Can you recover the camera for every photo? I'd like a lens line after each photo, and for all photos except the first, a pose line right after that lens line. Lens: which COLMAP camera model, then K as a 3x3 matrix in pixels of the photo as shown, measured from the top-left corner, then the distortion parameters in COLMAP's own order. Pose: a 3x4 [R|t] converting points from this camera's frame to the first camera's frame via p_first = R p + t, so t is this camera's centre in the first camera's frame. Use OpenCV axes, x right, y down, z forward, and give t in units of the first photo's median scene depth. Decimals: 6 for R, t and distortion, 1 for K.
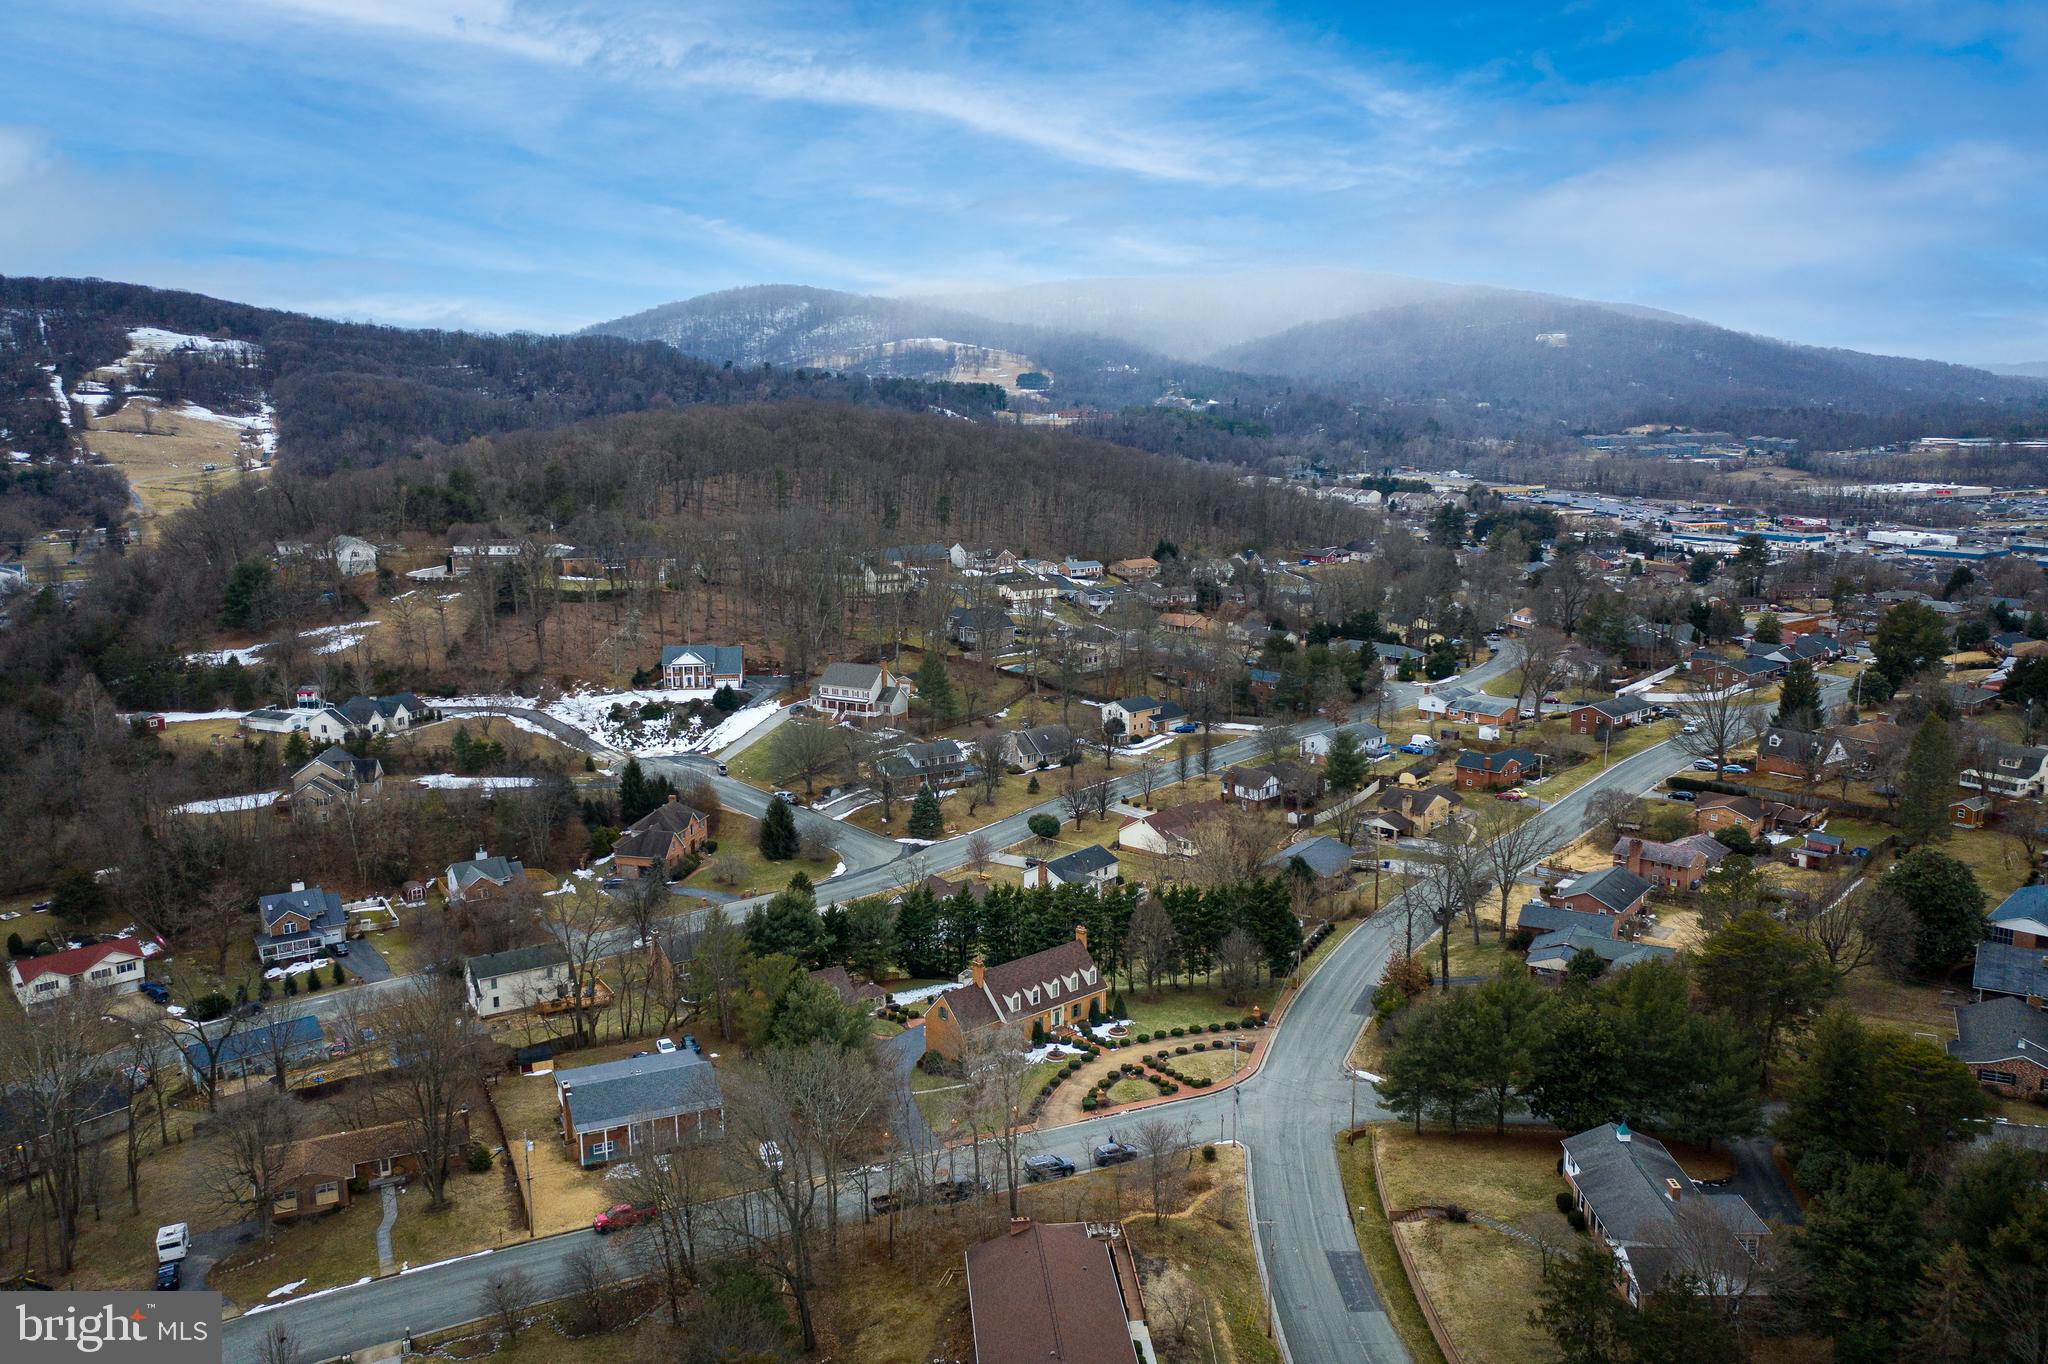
lens RADIAL K [[1619.5, 0, 1024.0], [0, 1619.5, 682.0], [0, 0, 1]] dist [-0.004681, 0.035255]
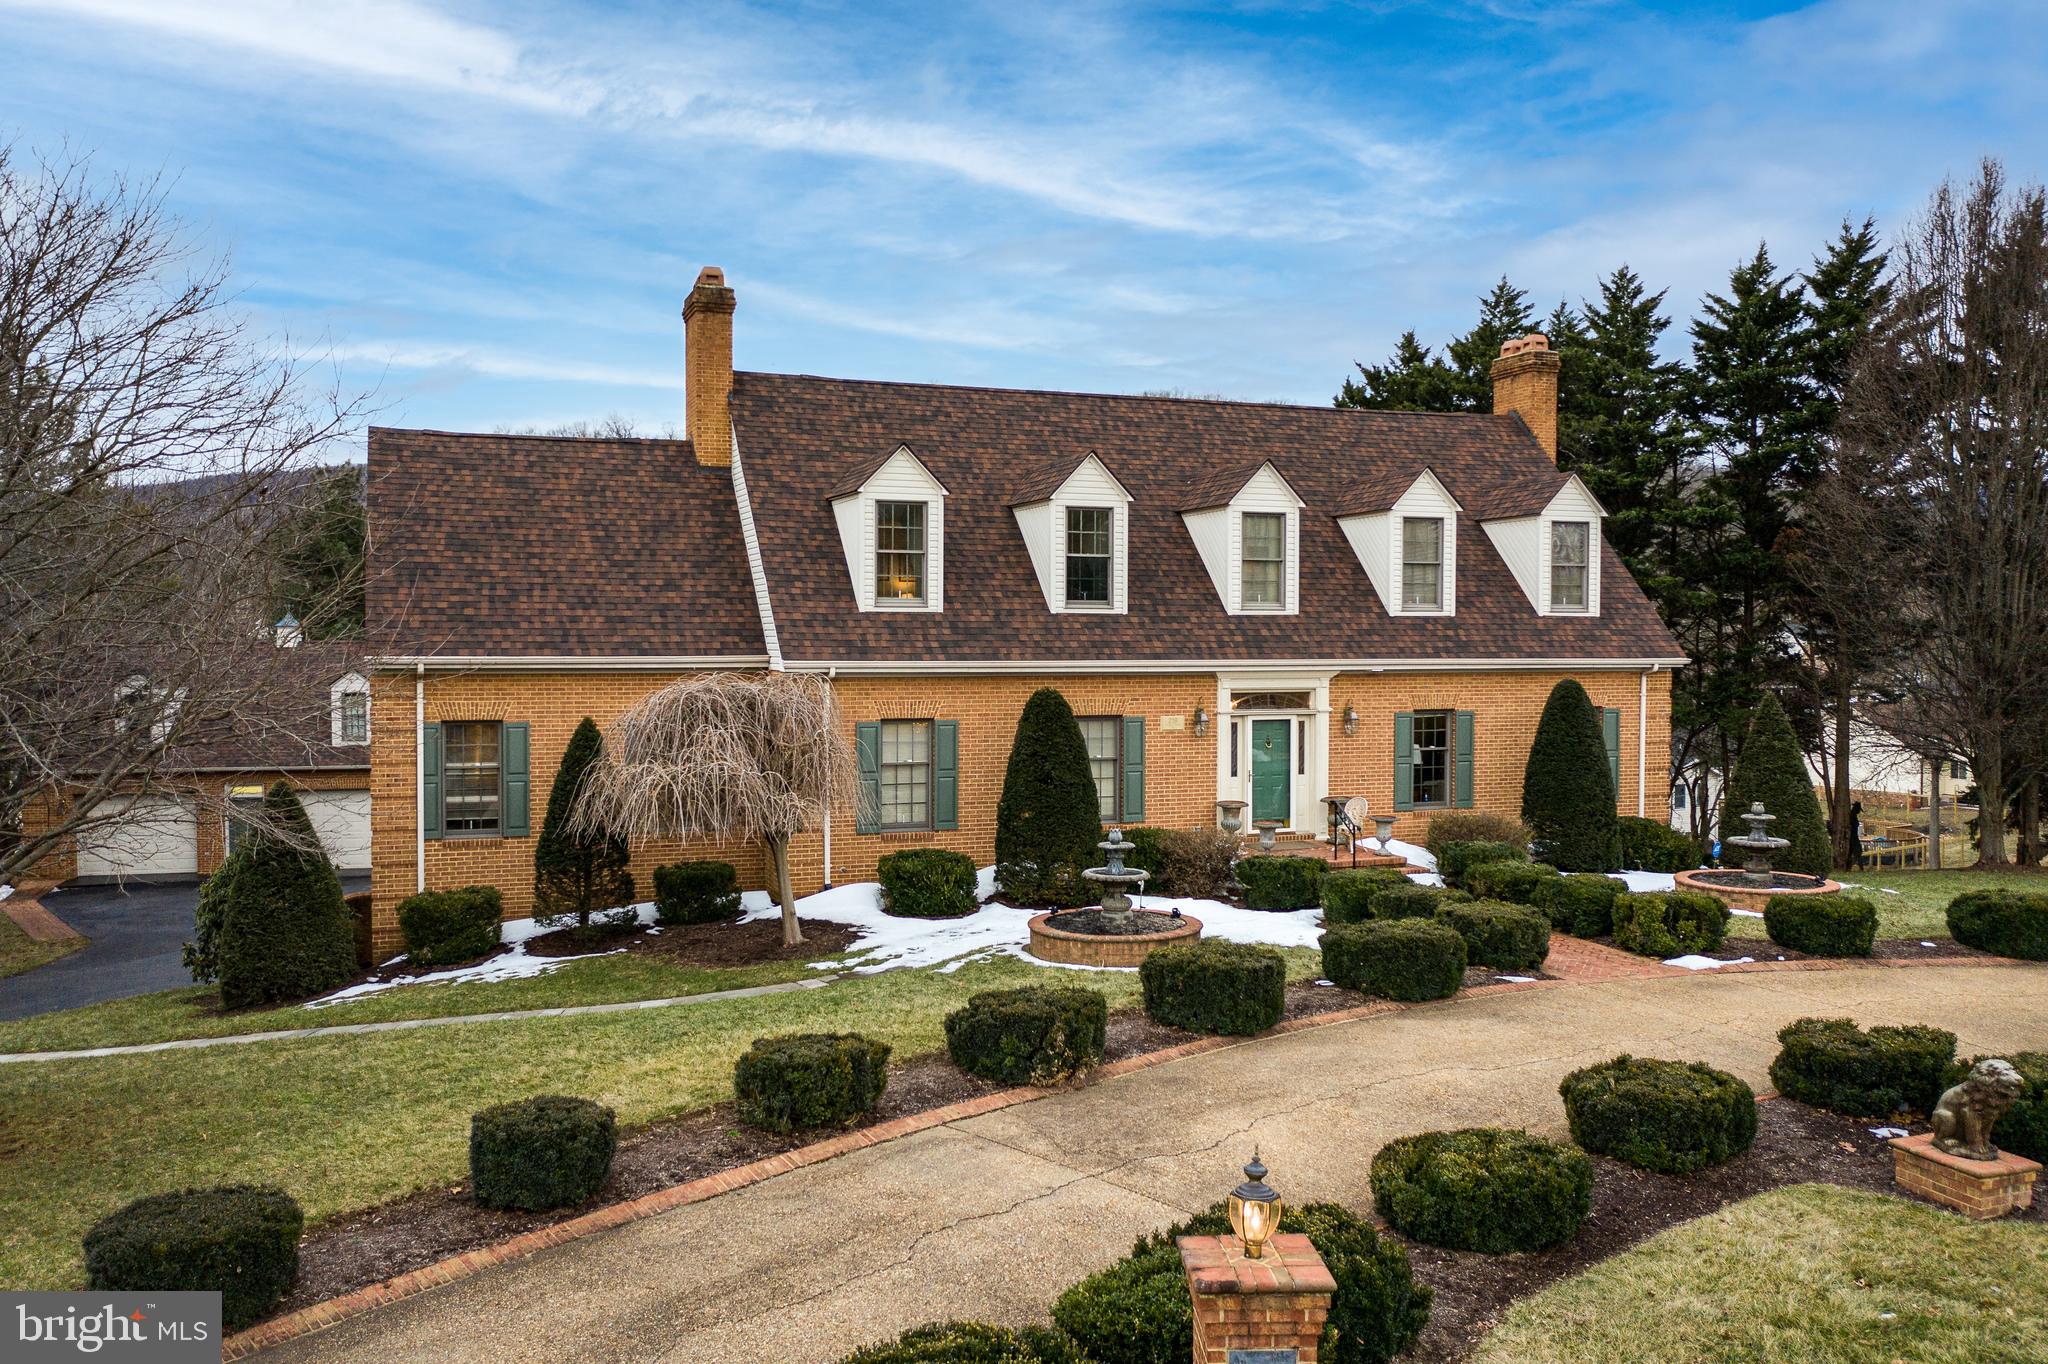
lens RADIAL K [[1619.5, 0, 1024.0], [0, 1619.5, 682.0], [0, 0, 1]] dist [-0.004681, 0.035255]
pose [[0.928104, 0.018791, -0.371846, 0.027735], [-0.076361, 0.987102, -0.140710, 0.119353], [0.364405, 0.158989, 0.917568, 0.465974]]
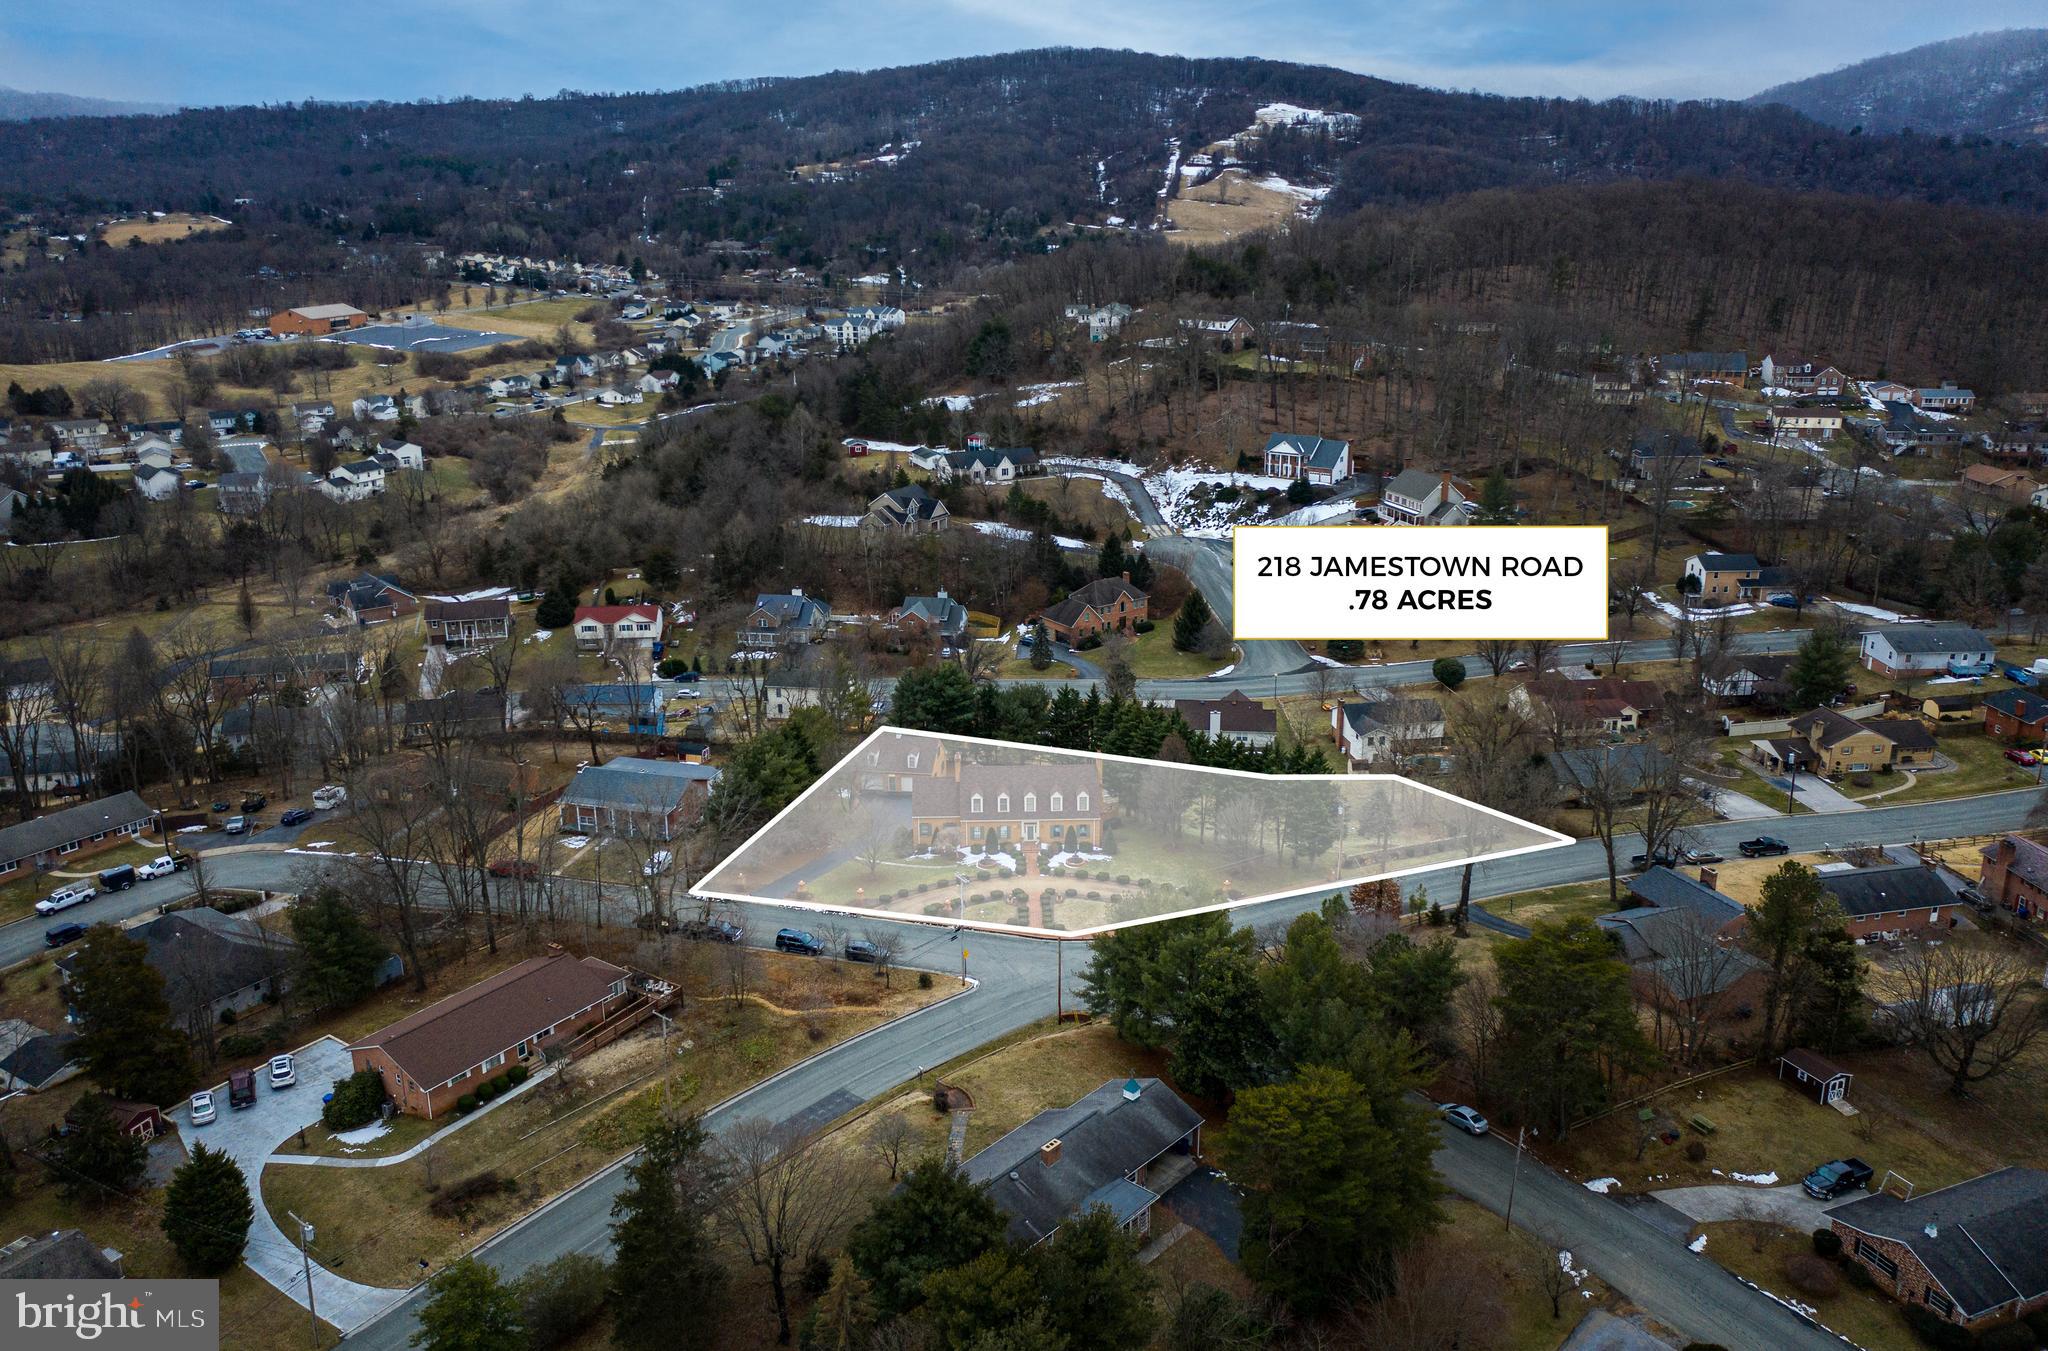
lens RADIAL K [[1629.4, 0, 1024.0], [0, 1629.4, 675.5], [0, 0, 1]] dist [0.004868, 0.006143]
pose [[0.758059, 0.199362, -0.620968, 0.329790], [-0.118880, 0.978421, 0.168998, -0.028074], [0.641260, -0.054290, 0.765401, 0.132404]]
